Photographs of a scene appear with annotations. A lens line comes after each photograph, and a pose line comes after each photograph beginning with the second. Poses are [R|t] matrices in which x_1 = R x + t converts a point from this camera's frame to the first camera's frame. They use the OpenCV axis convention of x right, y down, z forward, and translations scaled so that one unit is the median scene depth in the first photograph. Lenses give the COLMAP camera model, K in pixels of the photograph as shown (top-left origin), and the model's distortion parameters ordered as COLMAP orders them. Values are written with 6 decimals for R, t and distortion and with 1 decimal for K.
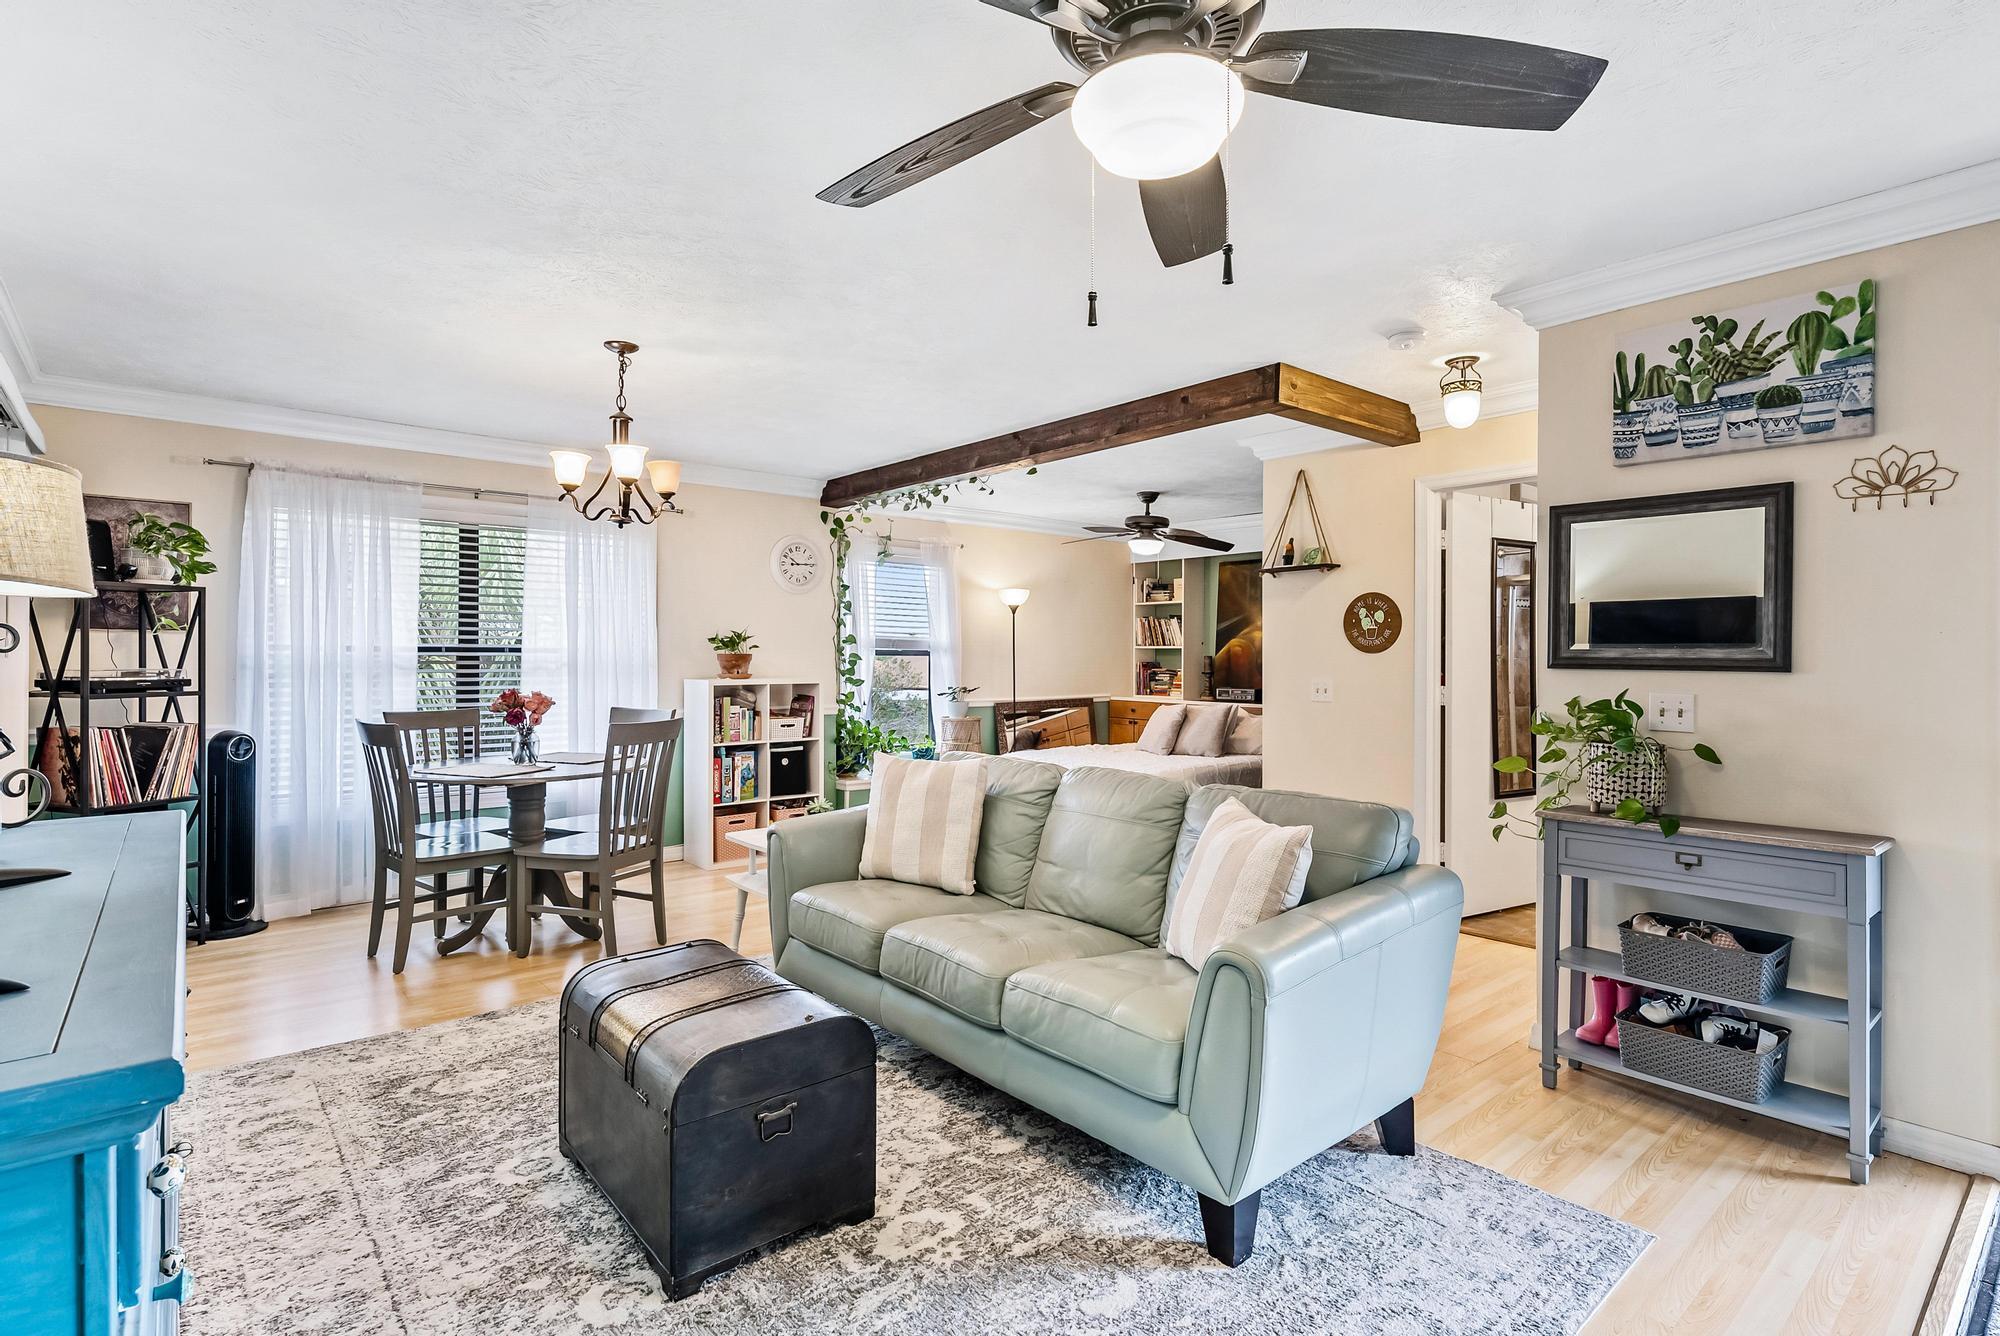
lens RADIAL K [[979.0, 0, 1015.0], [0, 979.0, 666.0], [0, 0, 1]] dist [0.003932, -0.000327]
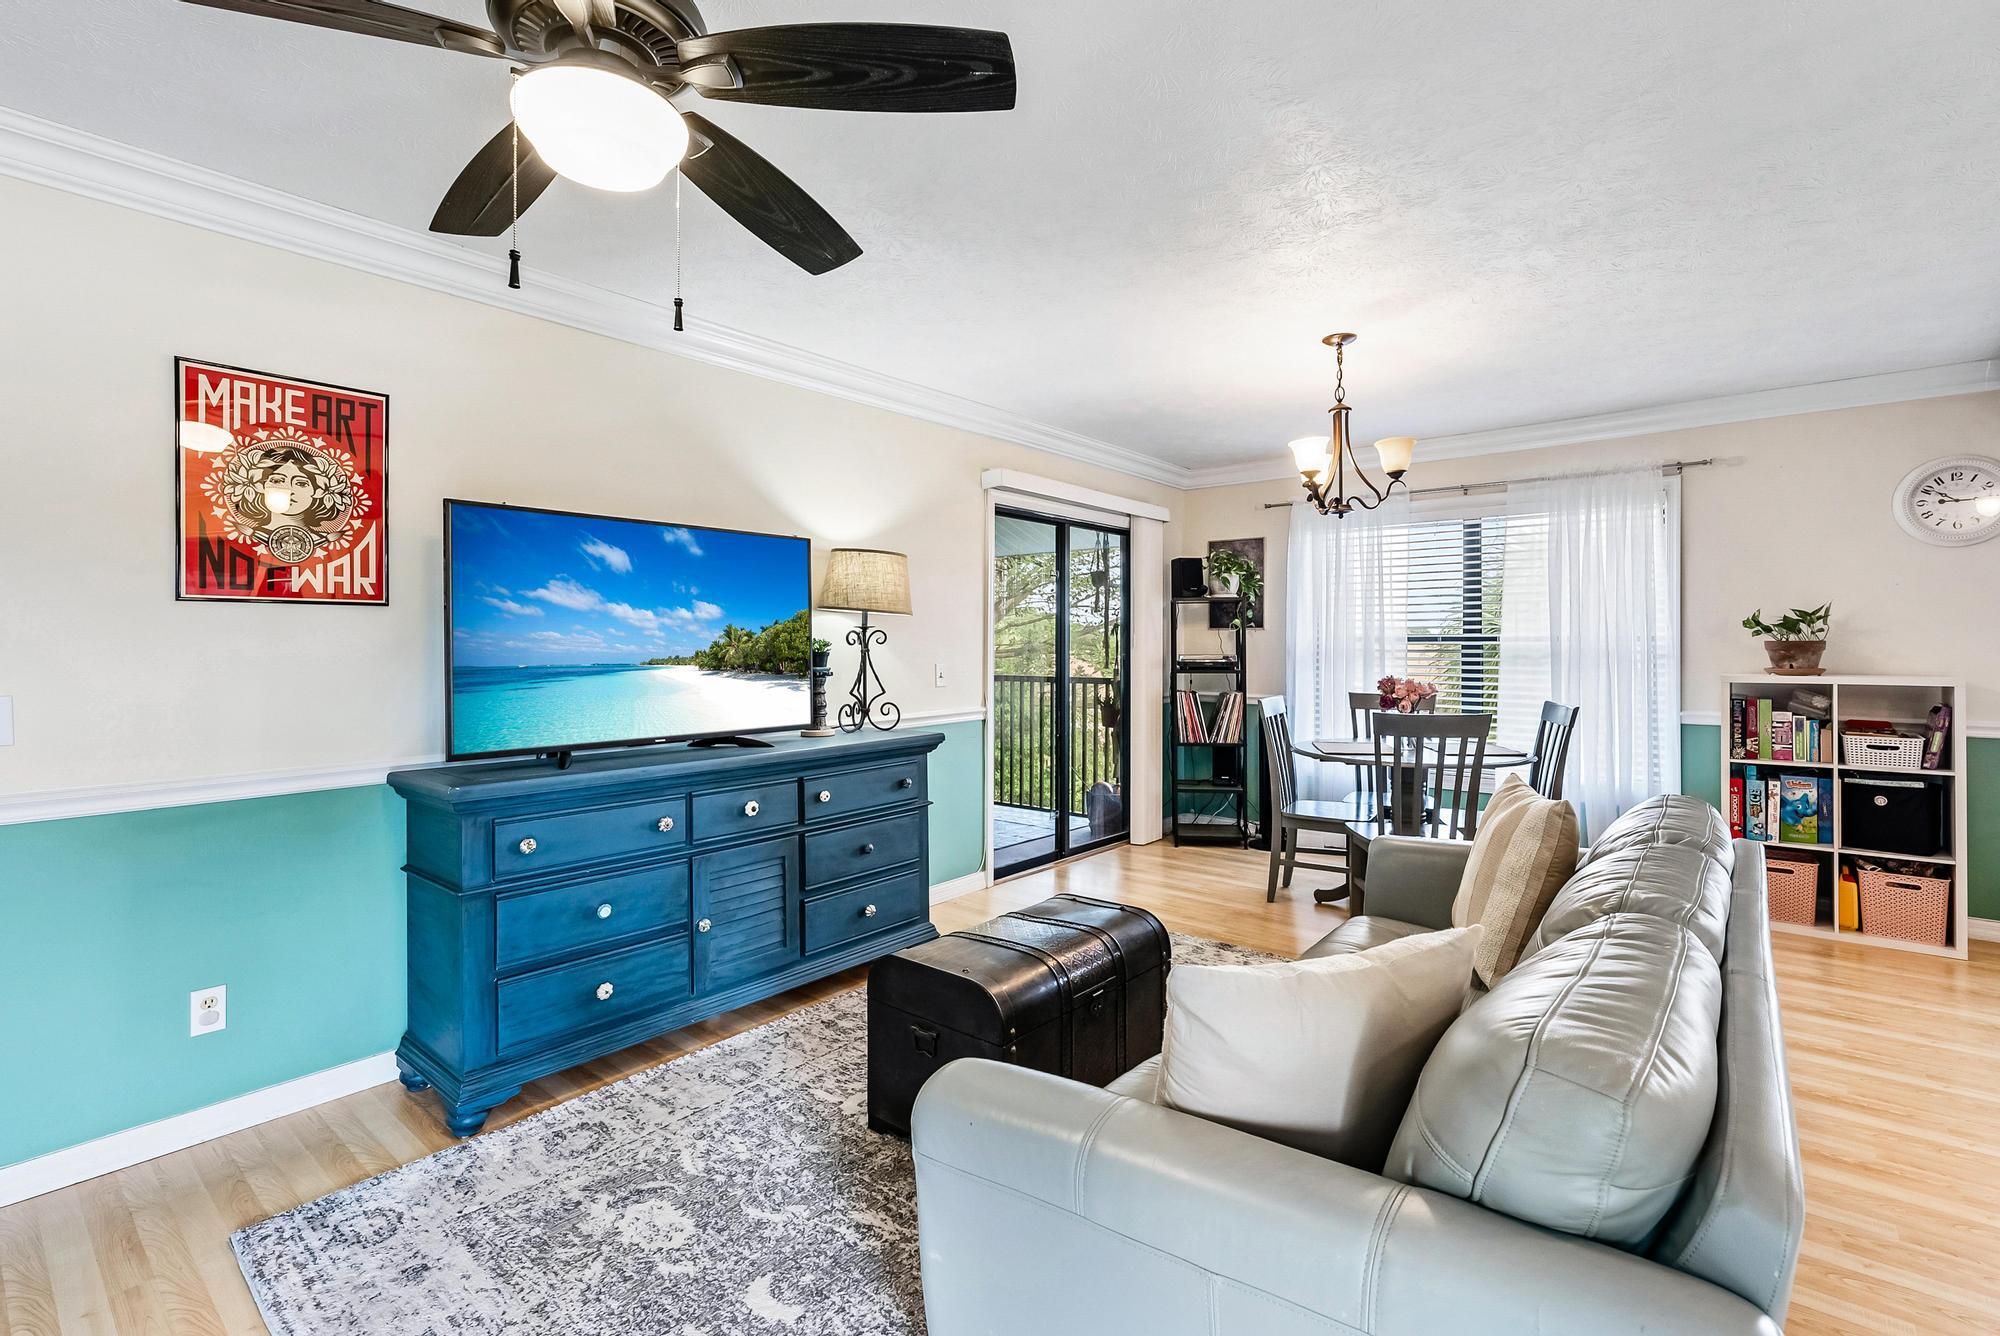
lens RADIAL K [[906.2, 0, 992.6], [0, 906.2, 643.5], [0, 0, 1]] dist [-0.023605, -0.000306]
pose [[0.140660, -0.004880, -0.990046, 0.350344], [-0.008521, 0.999945, -0.006140, -0.001815], [0.990021, 0.009300, 0.140611, 0.387957]]
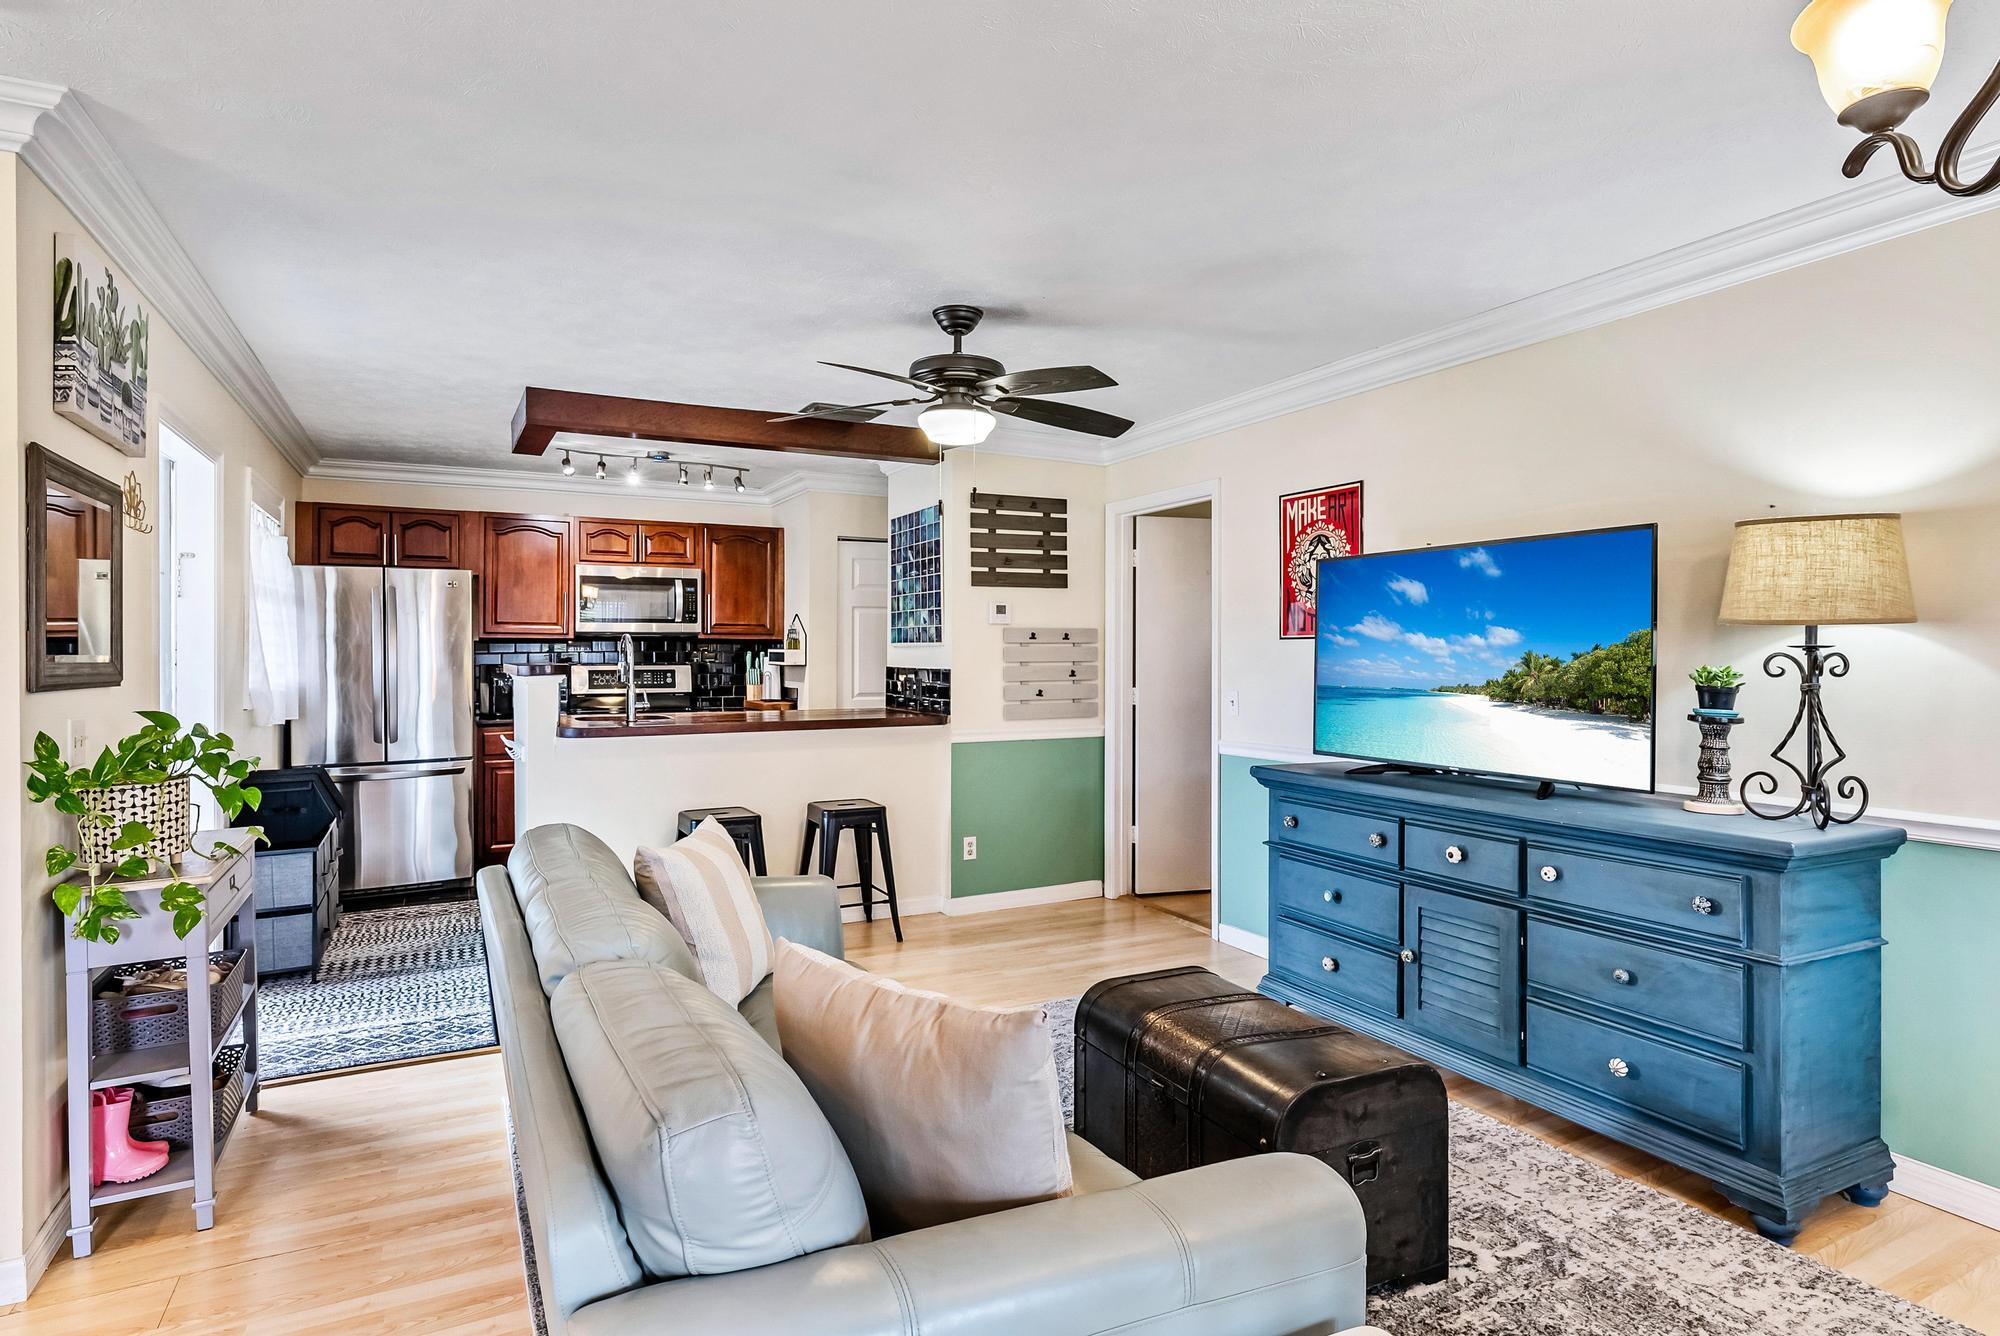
lens RADIAL K [[1071.1, 0, 1021.0], [0, 1071.1, 651.4], [0, 0, 1]] dist [0.004620, -0.000334]
pose [[-0.978125, -0.005694, 0.207939, -0.151955], [-0.003691, 0.999943, 0.010016, -0.023032], [-0.207985, 0.009029, -0.978090, 1.008800]]
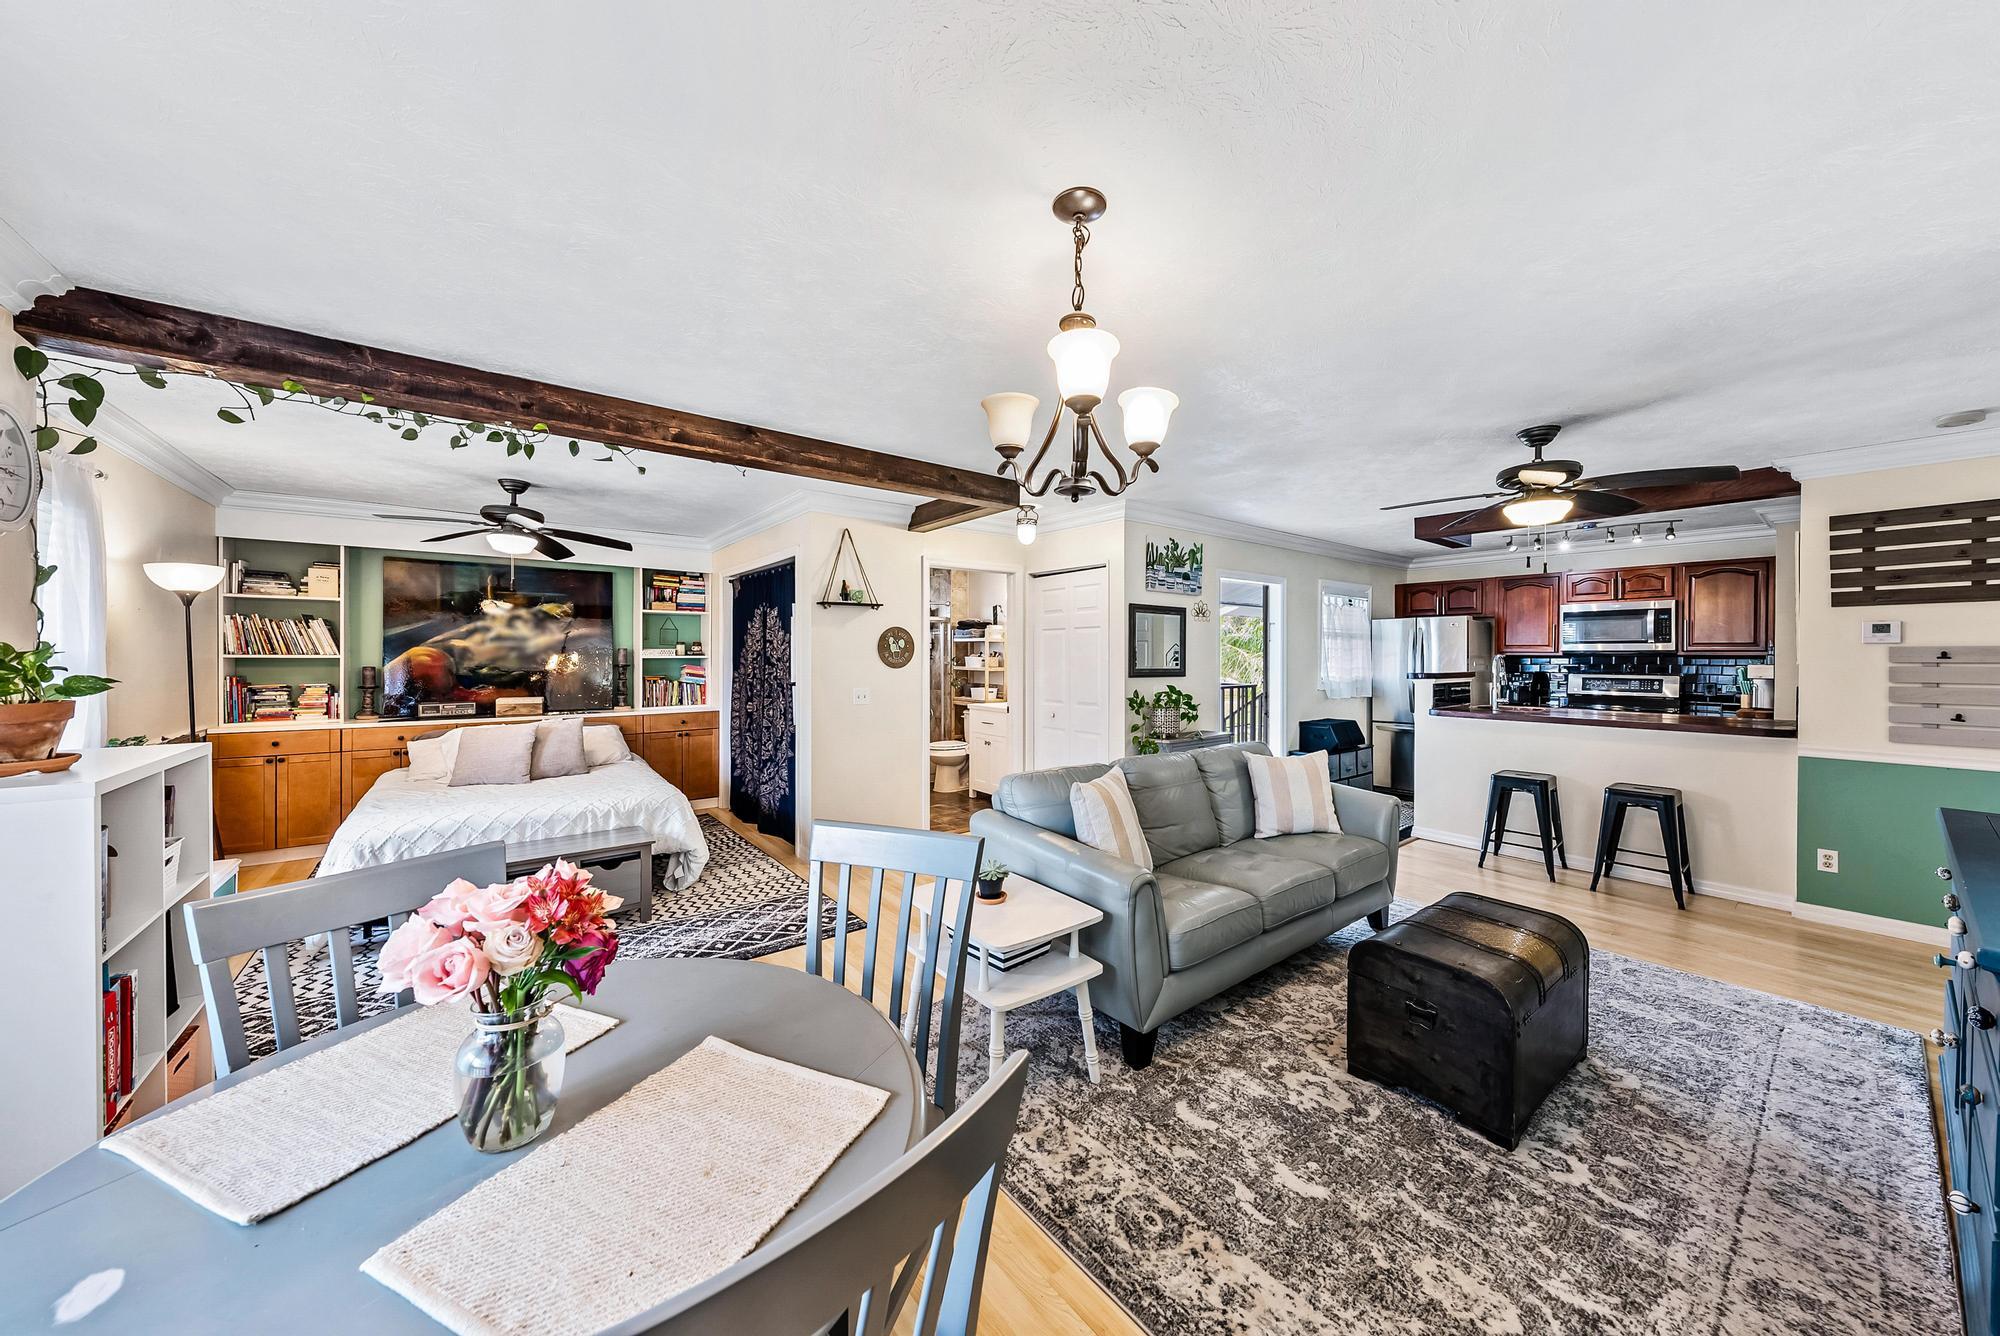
lens RADIAL K [[691.9, 0, 995.7], [0, 691.9, 660.7], [0, 0, 1]] dist [0.000308, 0.000154]
pose [[0.044585, -0.014101, 0.998906, -0.647878], [0.005664, 0.999888, 0.013862, -0.037378], [-0.998990, 0.005039, 0.044660, 0.793273]]
